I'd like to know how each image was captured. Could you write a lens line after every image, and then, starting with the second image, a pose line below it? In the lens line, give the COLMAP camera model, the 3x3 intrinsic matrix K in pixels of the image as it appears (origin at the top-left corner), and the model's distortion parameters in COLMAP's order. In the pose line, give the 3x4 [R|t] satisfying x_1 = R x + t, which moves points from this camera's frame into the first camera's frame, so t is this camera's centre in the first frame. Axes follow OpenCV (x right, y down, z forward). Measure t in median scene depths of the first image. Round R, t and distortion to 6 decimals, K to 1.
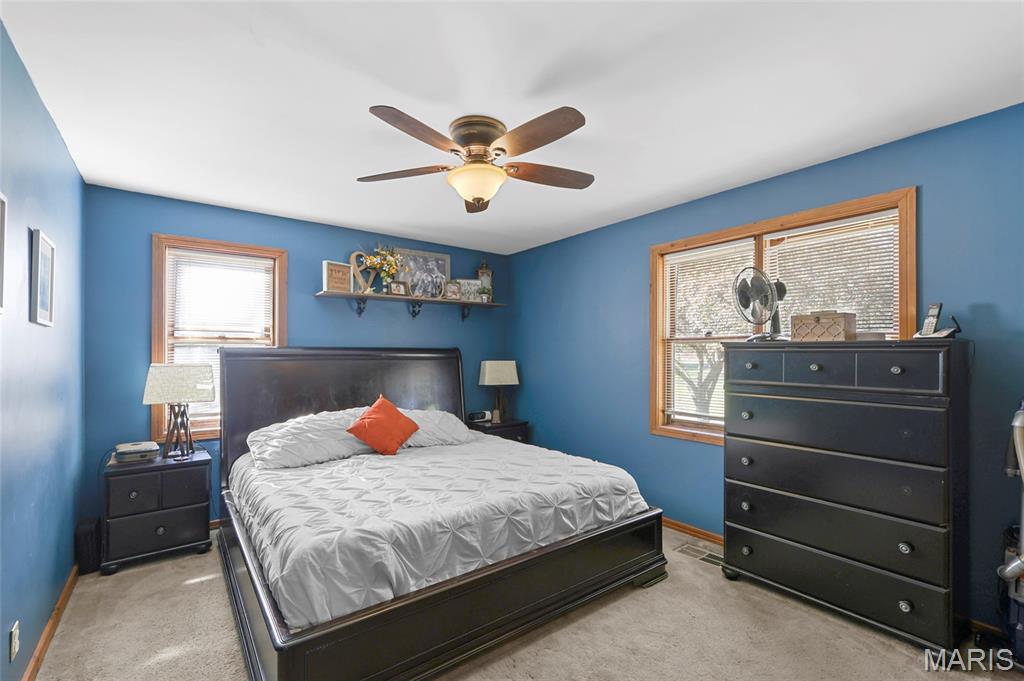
lens RADIAL K [[449.9, 0, 512.4], [0, 449.9, 354.7], [0, 0, 1]] dist [0.001137, 0.000117]
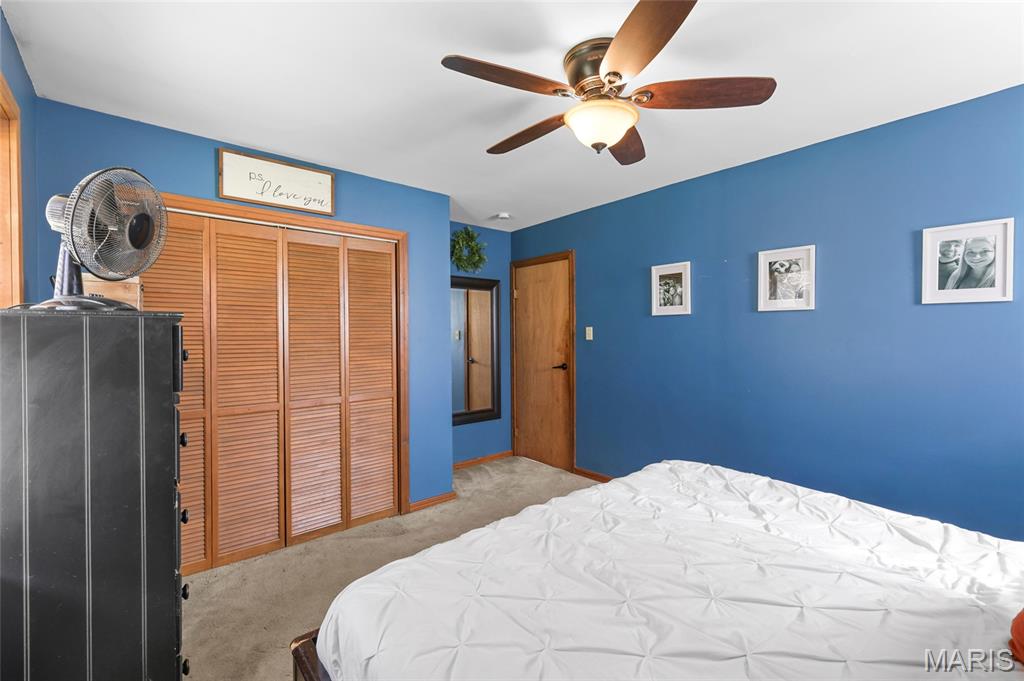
lens RADIAL K [[446.2, 0, 512.2], [0, 446.2, 338.1], [0, 0, 1]] dist [0.001450, 0.000266]
pose [[-0.998319, 0.009651, -0.057155, 0.095791], [0.009470, 0.999949, 0.003438, 0.005381], [0.057185, 0.002891, -0.998359, 1.306538]]
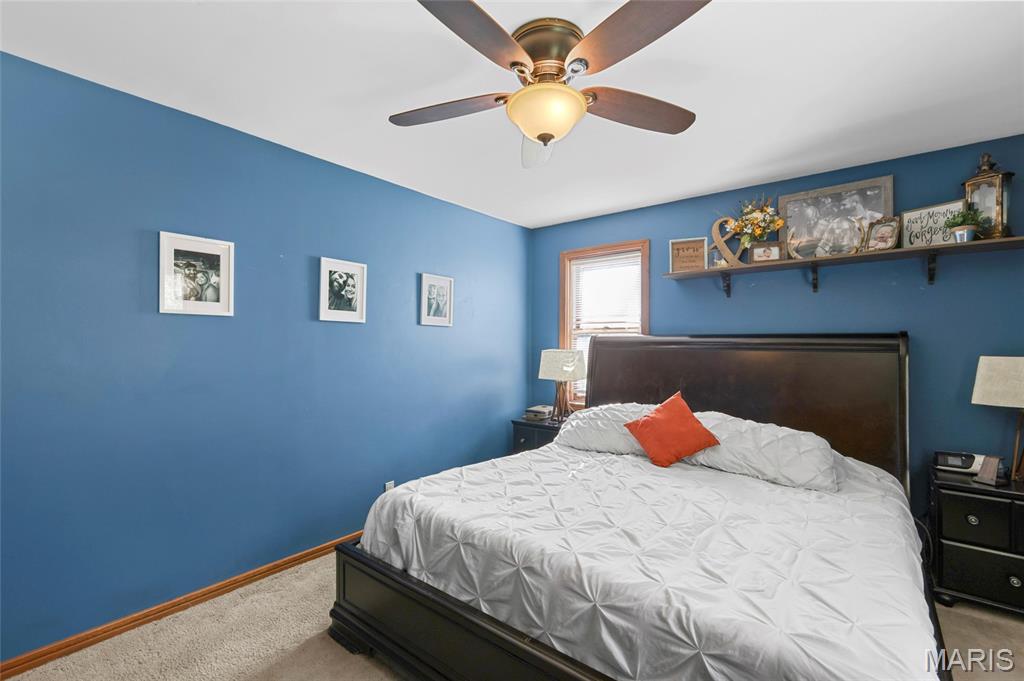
lens RADIAL K [[446.2, 0, 512.2], [0, 446.2, 338.1], [0, 0, 1]] dist [0.001450, 0.000266]
pose [[0.234704, -0.008867, -0.972026, 0.464831], [-0.001972, 0.999952, -0.009598, -0.000314], [0.972065, 0.004169, 0.234675, 0.557859]]
